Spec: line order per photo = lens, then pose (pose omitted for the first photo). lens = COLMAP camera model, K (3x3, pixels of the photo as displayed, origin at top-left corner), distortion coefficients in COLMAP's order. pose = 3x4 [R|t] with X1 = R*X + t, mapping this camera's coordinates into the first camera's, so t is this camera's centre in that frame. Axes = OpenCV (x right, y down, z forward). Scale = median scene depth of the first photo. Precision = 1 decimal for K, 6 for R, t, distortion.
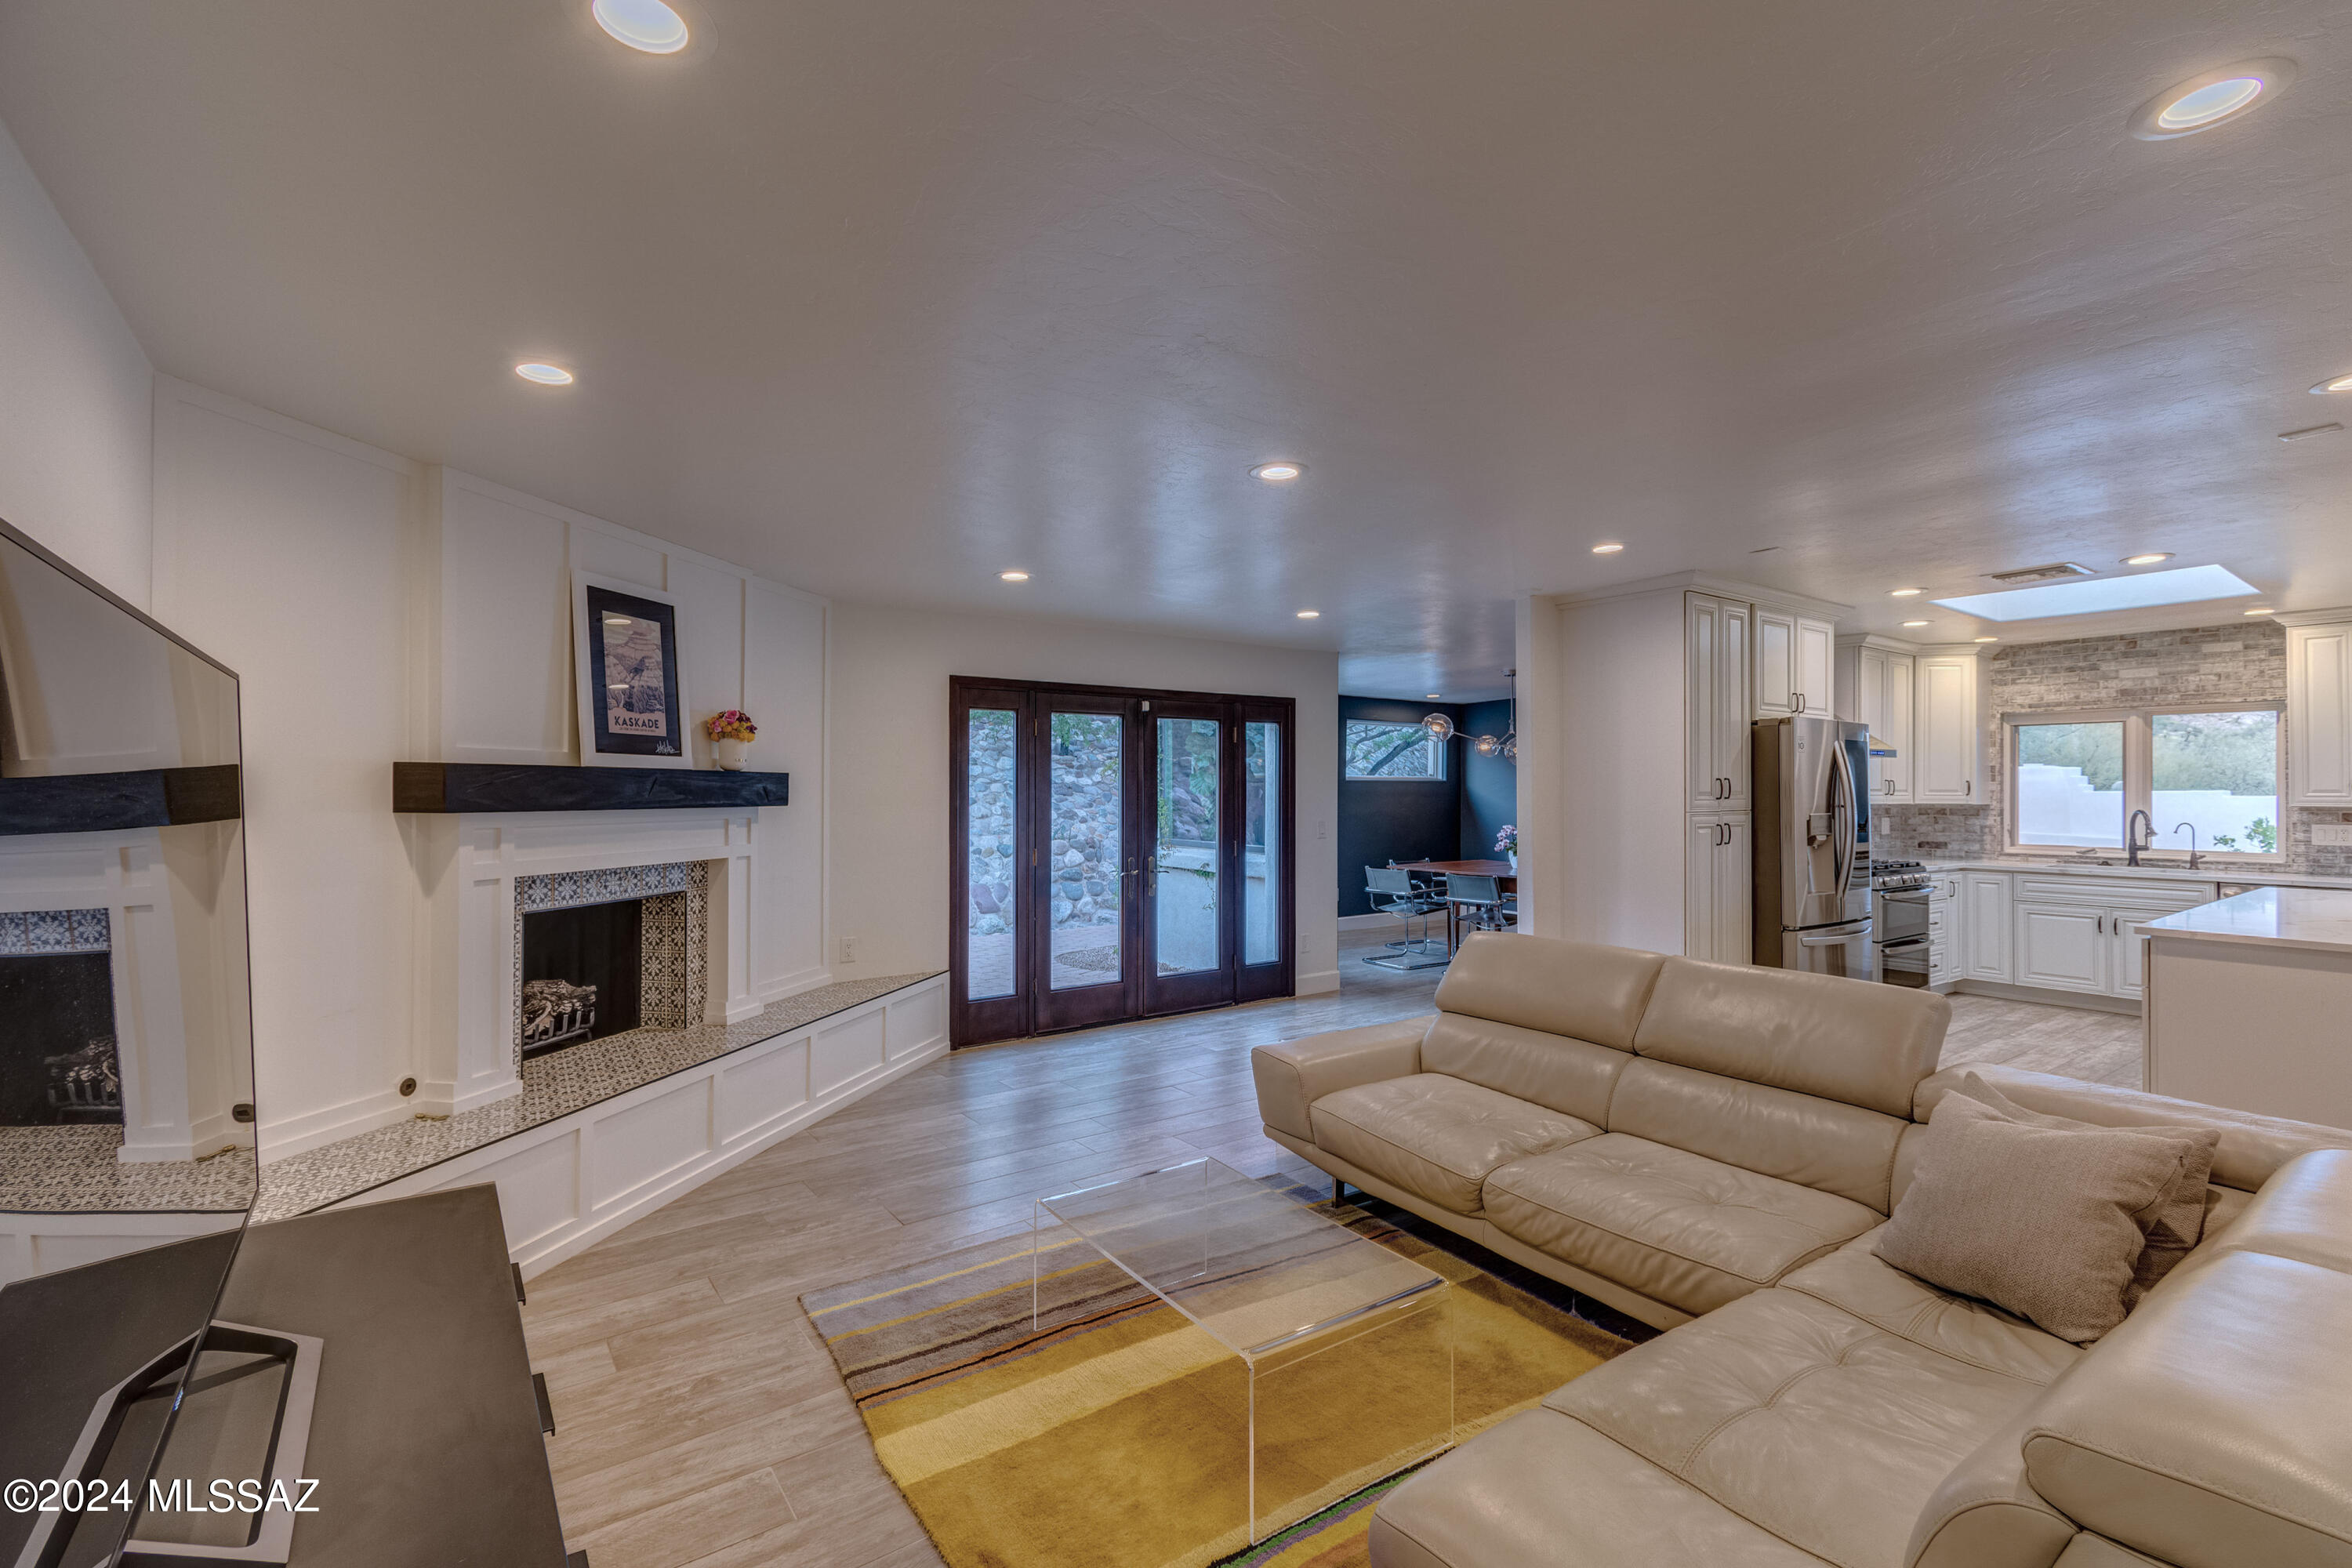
lens RADIAL K [[1062.6, 0, 1172.4], [0, 1062.6, 783.9], [0, 0, 1]] dist [0.001251, 0.000212]
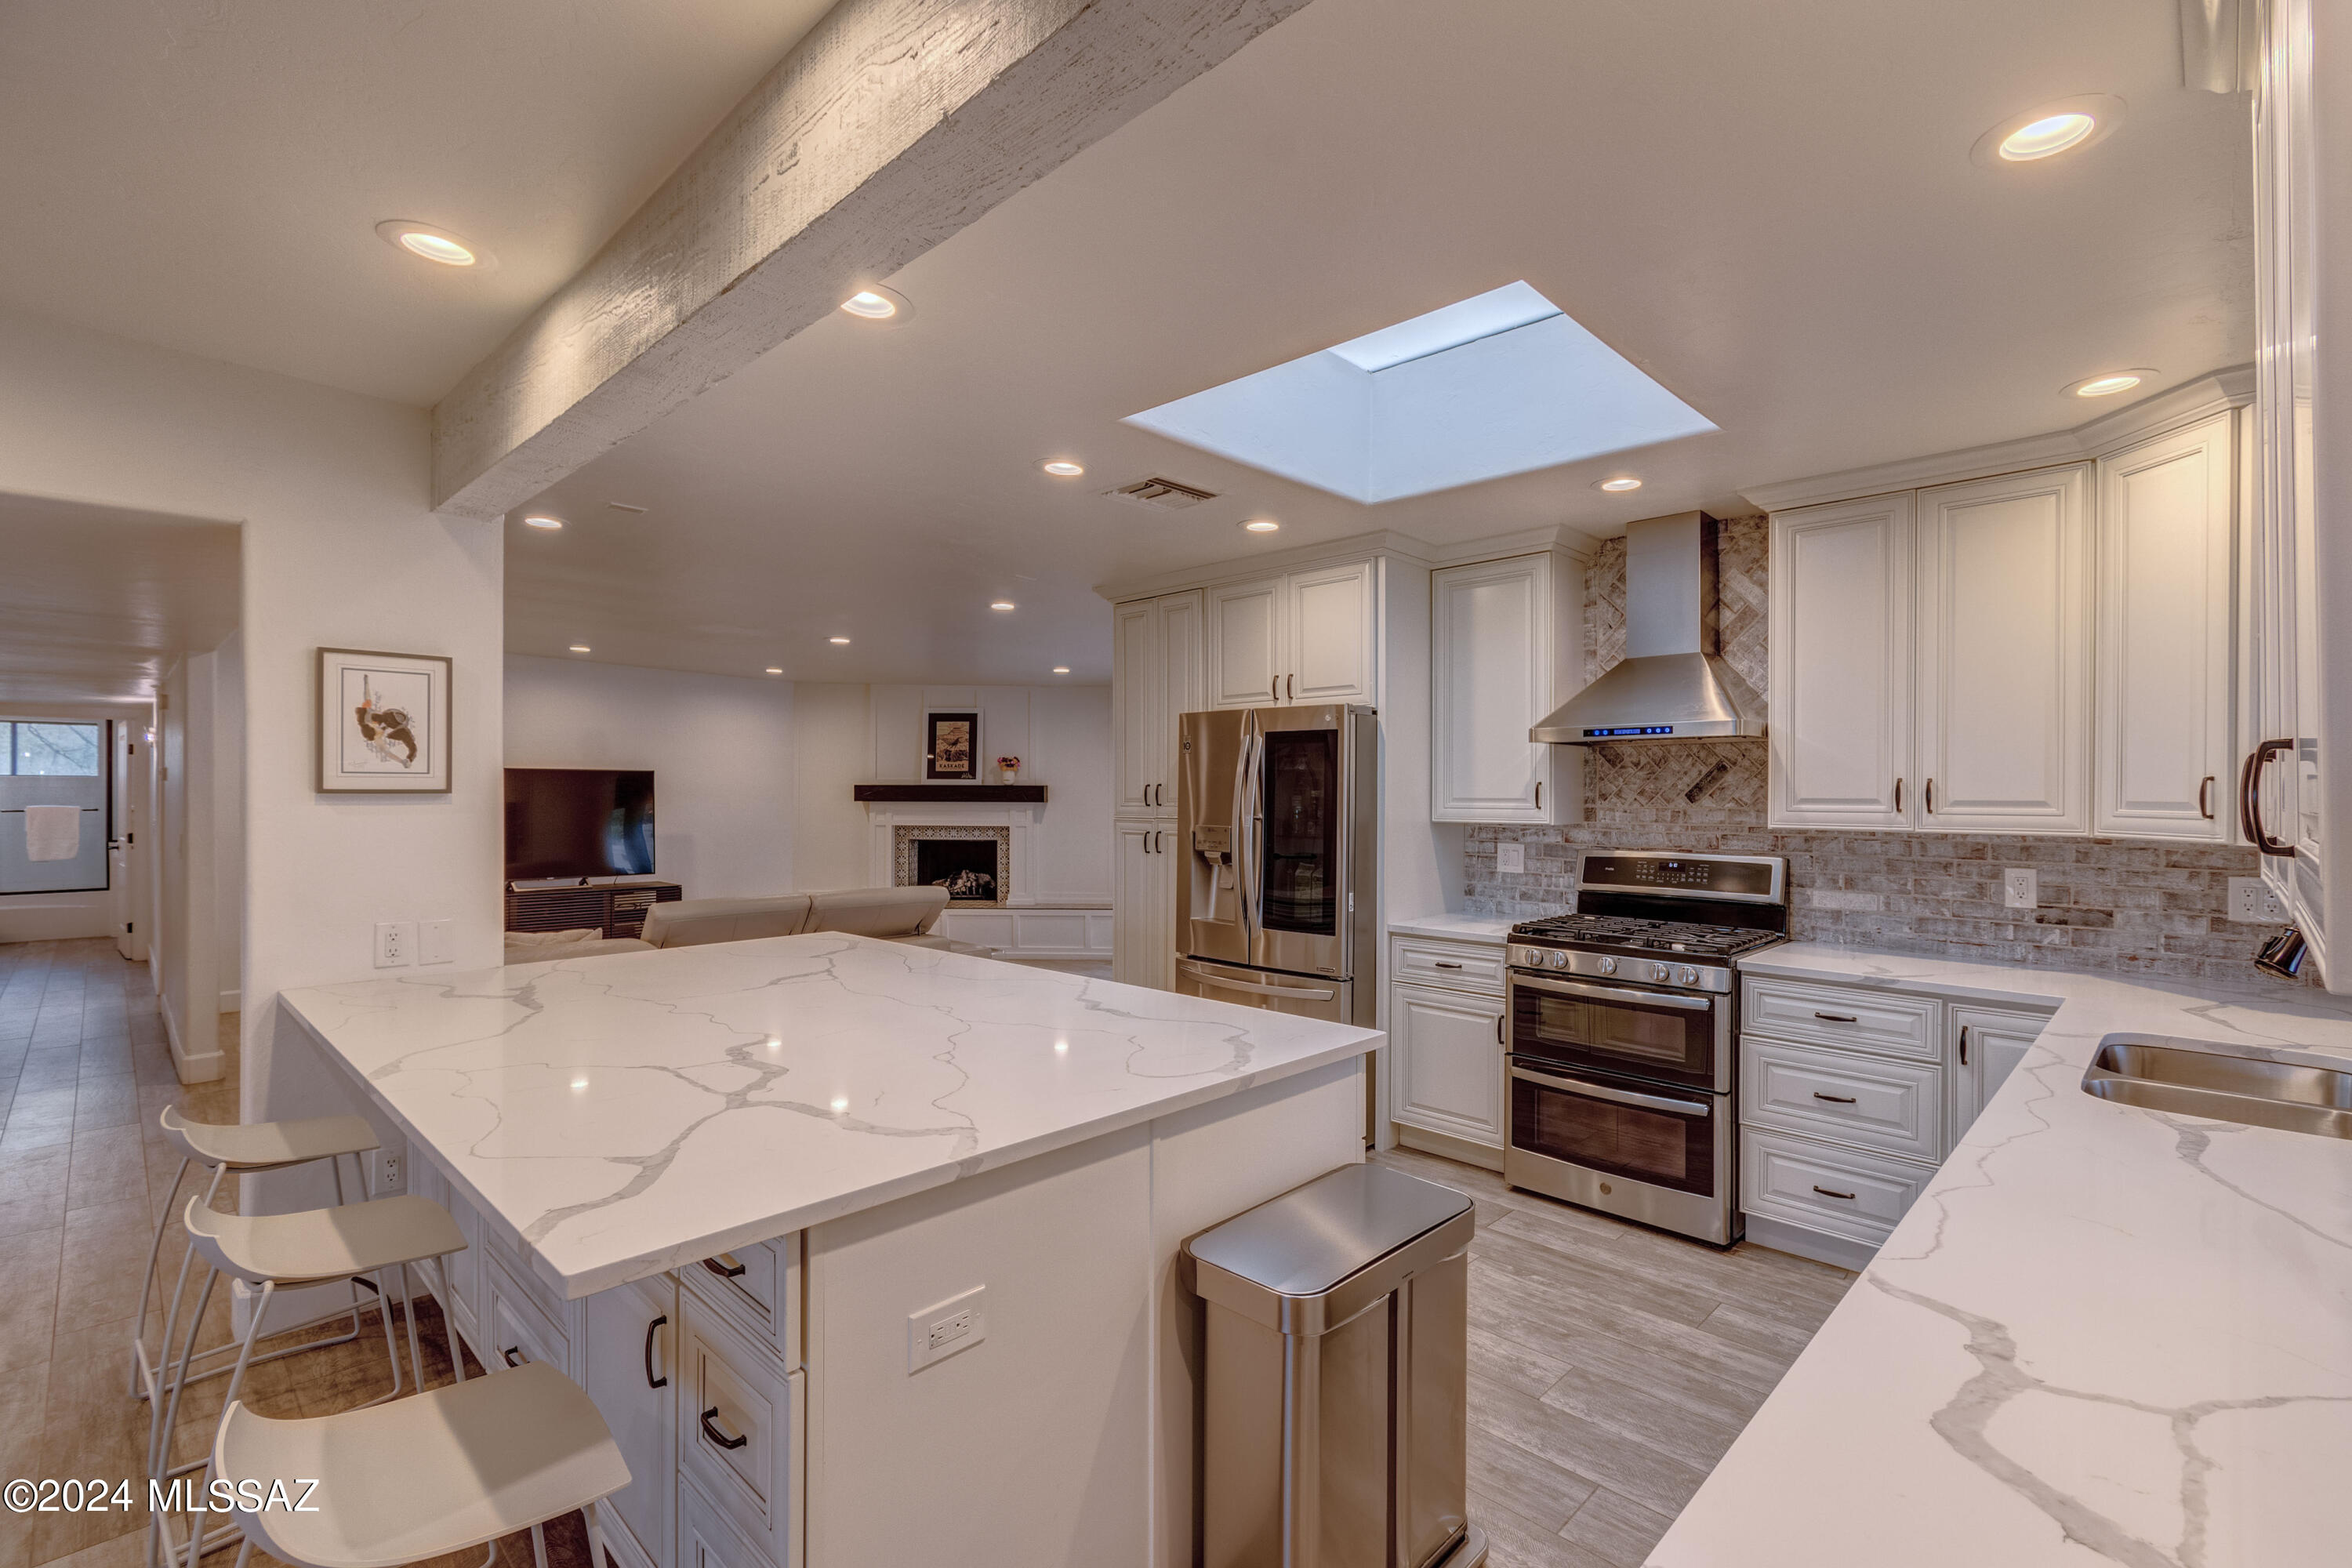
lens RADIAL K [[1062.6, 0, 1172.0], [0, 1062.6, 787.7], [0, 0, 1]] dist [0.001251, 0.000212]
pose [[0.181613, -0.000546, -0.983370, 1.382002], [0.003873, 0.999992, 0.000160, -0.004640], [0.983362, -0.003838, 0.181614, 0.745016]]
